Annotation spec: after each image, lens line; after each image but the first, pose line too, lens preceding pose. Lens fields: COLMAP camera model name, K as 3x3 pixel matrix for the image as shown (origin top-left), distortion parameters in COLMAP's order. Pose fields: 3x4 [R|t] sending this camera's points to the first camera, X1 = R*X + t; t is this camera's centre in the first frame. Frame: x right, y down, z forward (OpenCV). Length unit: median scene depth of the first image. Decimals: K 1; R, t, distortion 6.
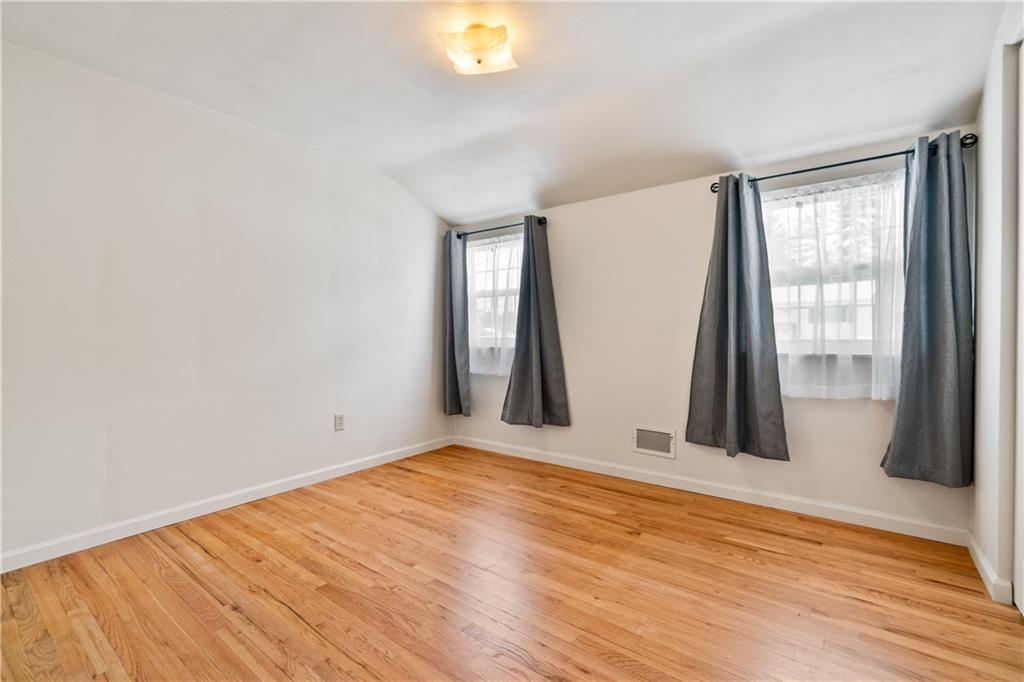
lens RADIAL K [[463.8, 0, 511.7], [0, 463.8, 339.4], [0, 0, 1]] dist [-0.009950, 0.005157]
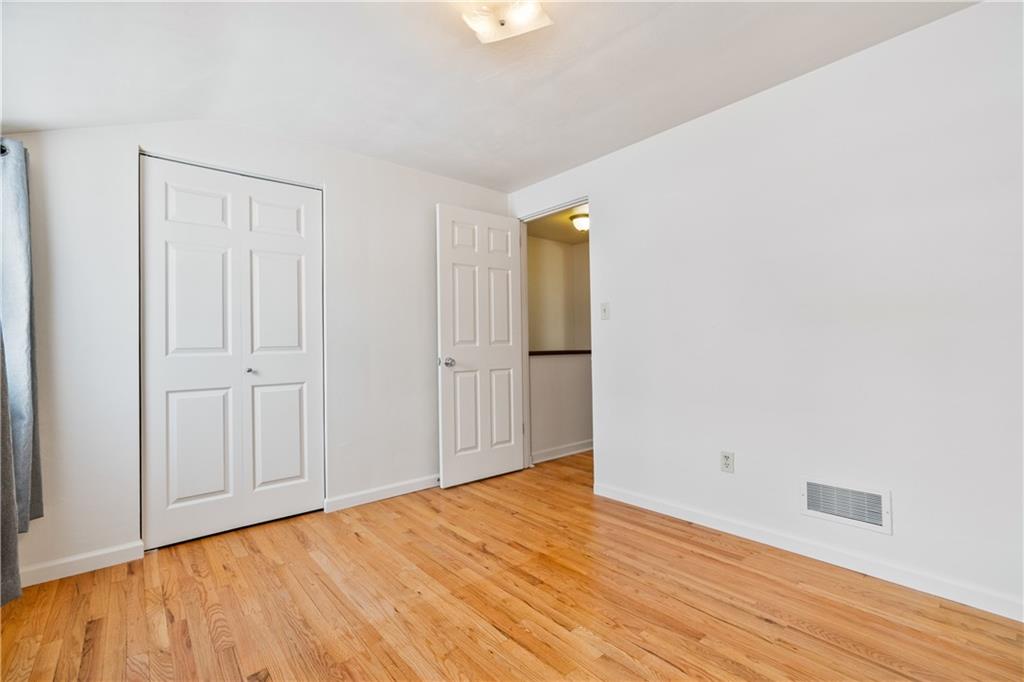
lens RADIAL K [[463.8, 0, 510.5], [0, 463.8, 339.6], [0, 0, 1]] dist [-0.009950, 0.005157]
pose [[-0.977673, 0.027132, 0.208374, -0.266498], [0.028213, 0.999599, 0.002214, -0.033713], [-0.208230, 0.008043, -0.978047, 1.983739]]
